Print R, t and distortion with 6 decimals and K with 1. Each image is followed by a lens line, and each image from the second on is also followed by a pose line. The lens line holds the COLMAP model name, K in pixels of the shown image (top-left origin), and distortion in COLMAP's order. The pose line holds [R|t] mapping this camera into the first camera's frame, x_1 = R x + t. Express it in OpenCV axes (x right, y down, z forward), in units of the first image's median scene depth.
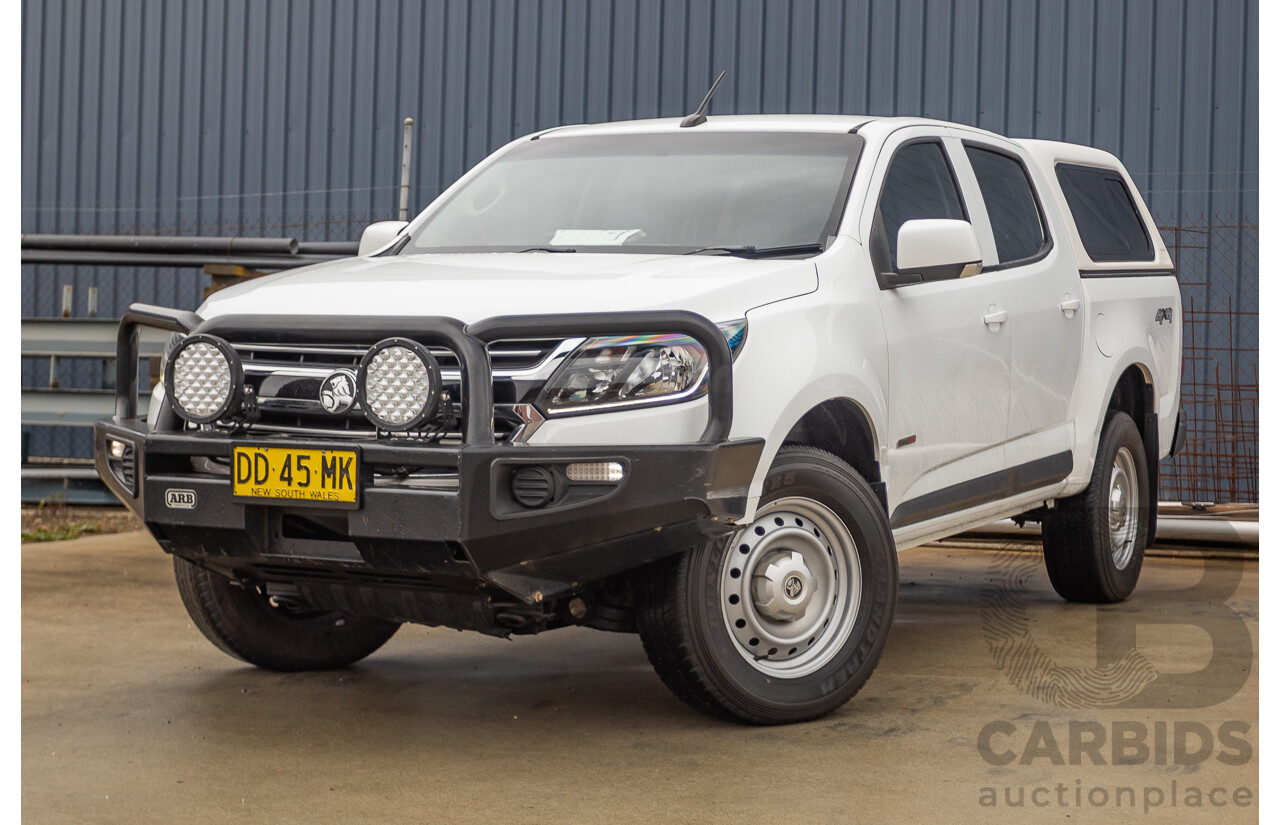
lens RADIAL K [[2171.2, 0, 612.5], [0, 2171.2, 410.7], [0, 0, 1]] dist [-0.036389, -0.012330]
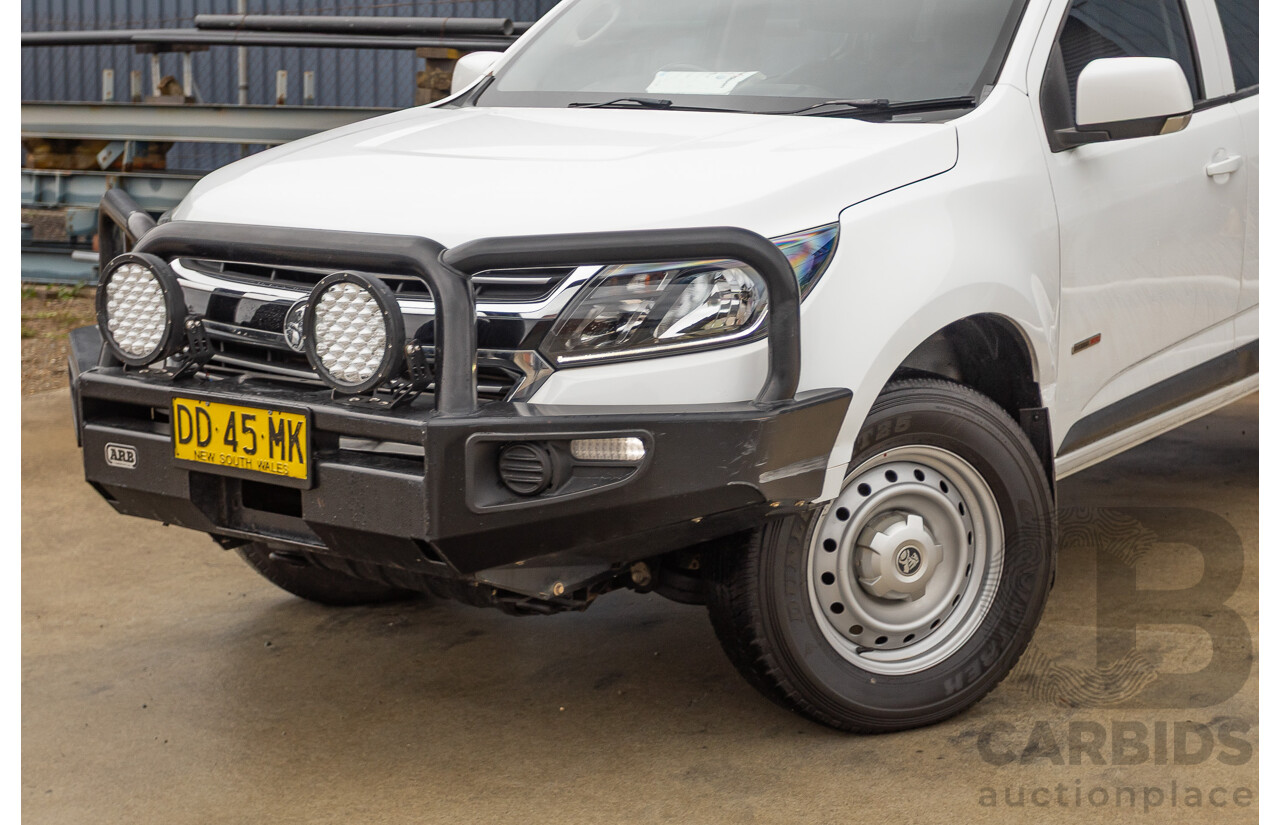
lens RADIAL K [[2067.4, 0, 607.1], [0, 2067.4, 389.5], [0, 0, 1]] dist [-0.026302, -0.008375]
pose [[0.986895, 0.010170, -0.161042, 0.102004], [0.010048, 0.992202, 0.124237, -0.077465], [0.161050, -0.124227, 0.979097, 0.285099]]
